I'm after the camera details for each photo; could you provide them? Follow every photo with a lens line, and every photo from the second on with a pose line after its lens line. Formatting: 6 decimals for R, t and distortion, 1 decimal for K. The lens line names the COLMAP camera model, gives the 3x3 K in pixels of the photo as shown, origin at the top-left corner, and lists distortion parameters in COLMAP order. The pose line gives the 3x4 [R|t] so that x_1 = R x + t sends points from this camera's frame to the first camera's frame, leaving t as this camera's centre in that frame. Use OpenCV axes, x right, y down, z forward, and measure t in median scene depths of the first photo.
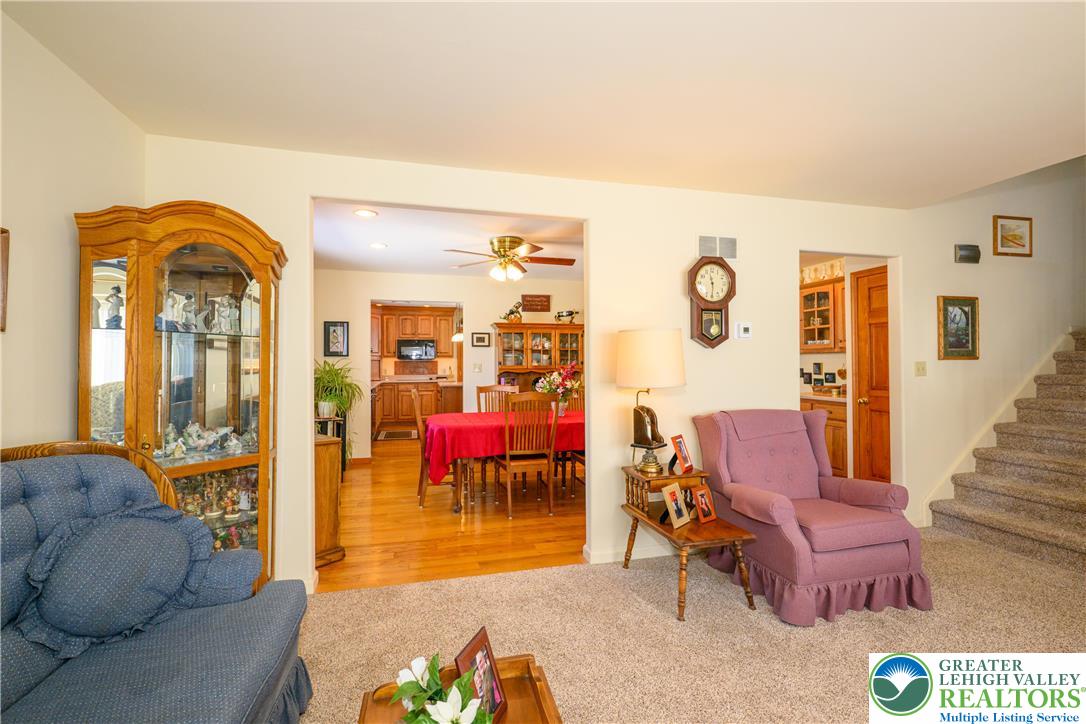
lens RADIAL K [[481.5, 0, 543.0], [0, 481.5, 359.9], [0, 0, 1]] dist [-0.000923, 0.000272]
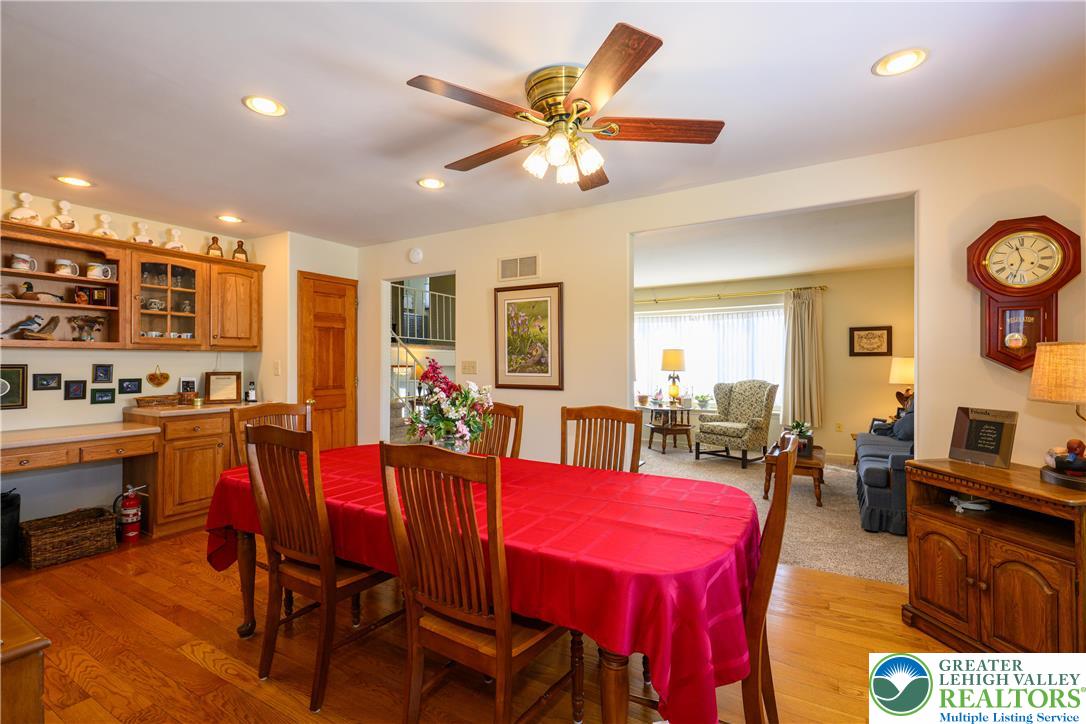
lens RADIAL K [[481.5, 0, 542.5], [0, 481.5, 361.5], [0, 0, 1]] dist [-0.000923, 0.000272]
pose [[-0.712058, 0.006688, 0.702089, -0.324126], [-0.003354, 0.999911, -0.012926, 0.009757], [-0.702113, -0.011559, -0.711972, 1.151129]]
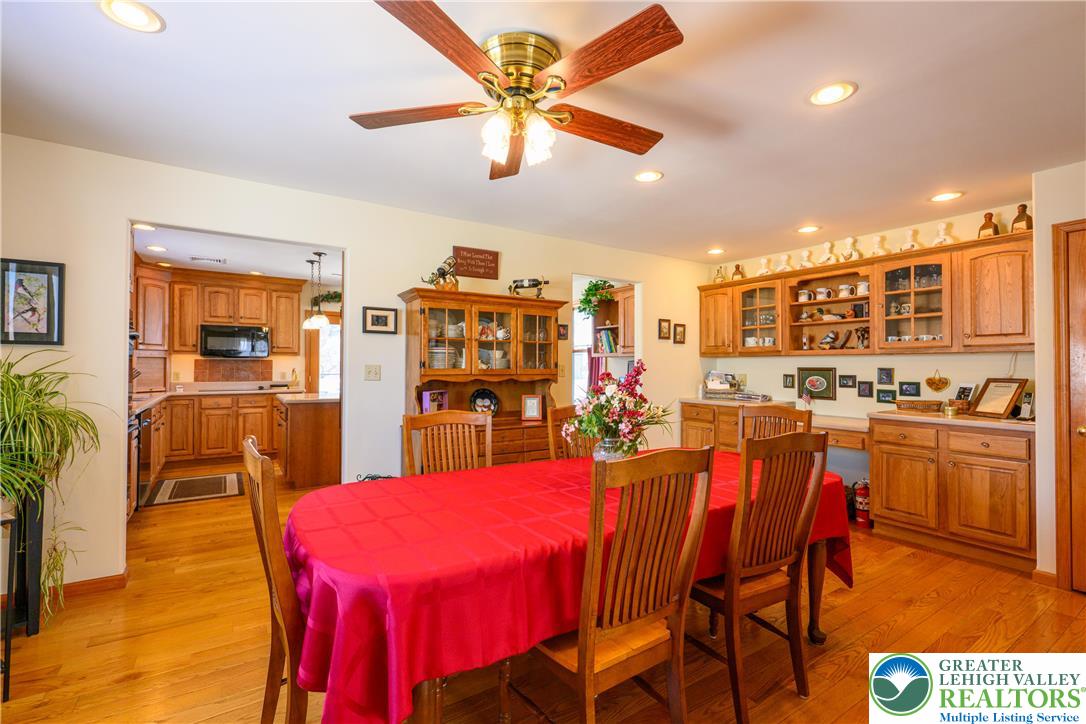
lens RADIAL K [[481.5, 0, 542.5], [0, 481.5, 360.0], [0, 0, 1]] dist [-0.000923, 0.000272]
pose [[0.948427, 0.011646, 0.316782, -0.156564], [-0.010277, 0.999929, -0.005991, 0.004285], [-0.316829, 0.002426, 0.948480, 0.529901]]
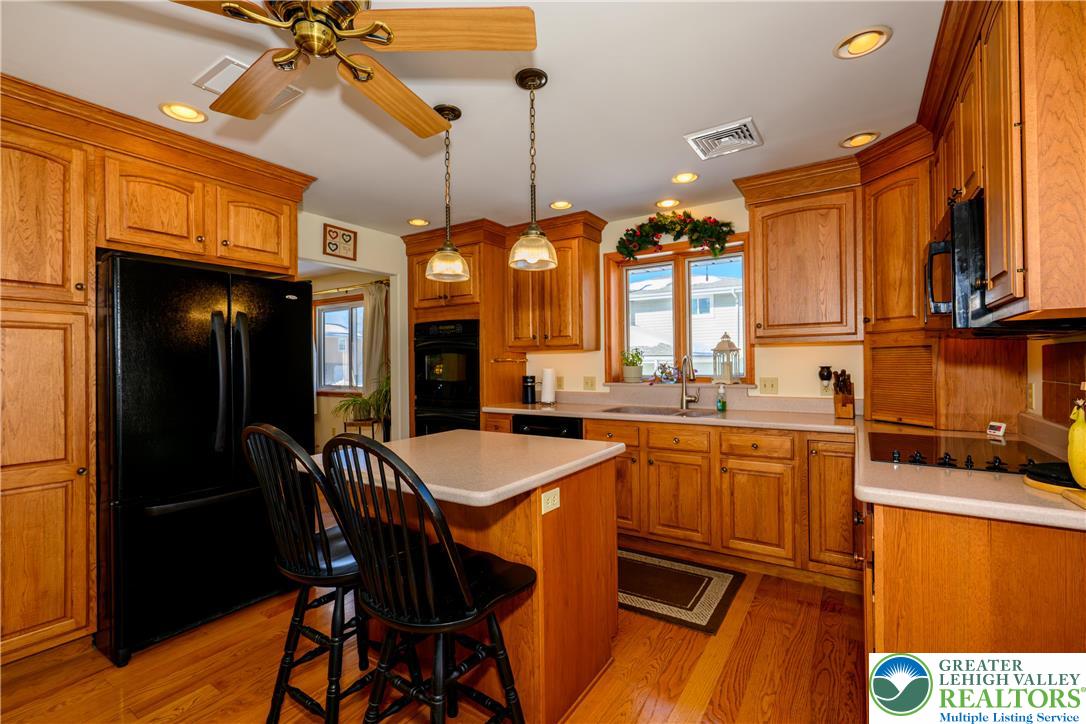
lens RADIAL K [[481.5, 0, 542.1], [0, 481.5, 363.0], [0, 0, 1]] dist [-0.000923, 0.000272]
pose [[-0.742015, 0.011870, -0.670278, -0.048964], [0.018586, 0.999823, -0.002869, 0.012047], [0.670125, -0.014587, -0.742105, 1.980644]]
